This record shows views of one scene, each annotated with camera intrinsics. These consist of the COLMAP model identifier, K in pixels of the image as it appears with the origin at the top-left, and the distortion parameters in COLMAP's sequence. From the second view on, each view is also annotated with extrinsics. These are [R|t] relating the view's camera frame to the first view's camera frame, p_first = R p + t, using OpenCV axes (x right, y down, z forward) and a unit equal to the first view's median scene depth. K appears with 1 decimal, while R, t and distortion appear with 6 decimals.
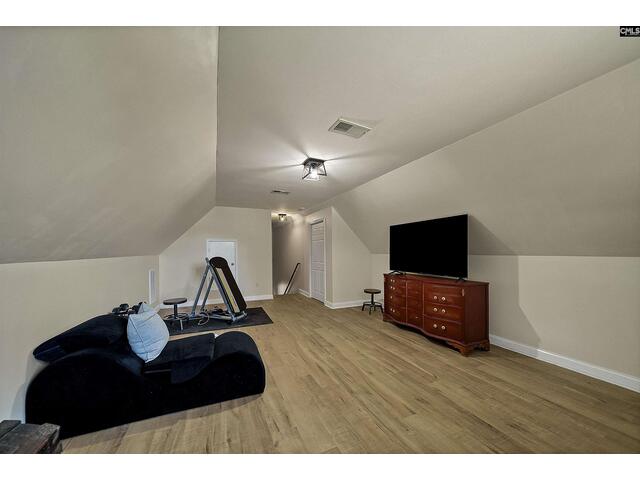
lens RADIAL K [[222.7, 0, 314.1], [0, 222.7, 240.4], [0, 0, 1]] dist [-0.008073, -0.000065]
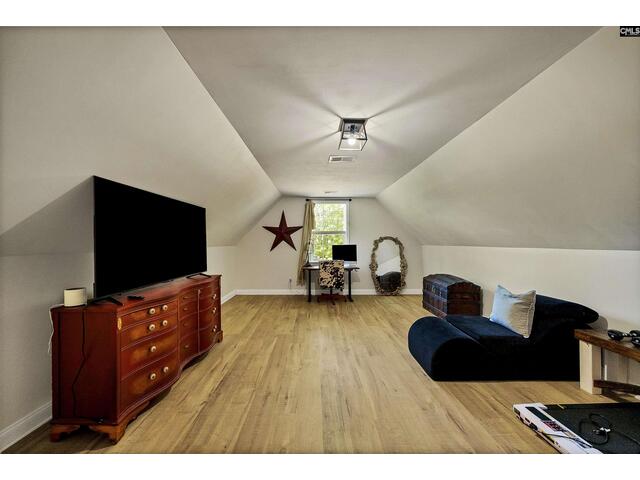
lens RADIAL K [[222.7, 0, 314.1], [0, 222.7, 240.4], [0, 0, 1]] dist [-0.008073, -0.000065]
pose [[-0.914315, 0.012582, 0.404807, -0.180432], [-0.010566, 0.998436, -0.054898, 0.081354], [-0.404865, -0.054471, -0.912753, 1.773676]]
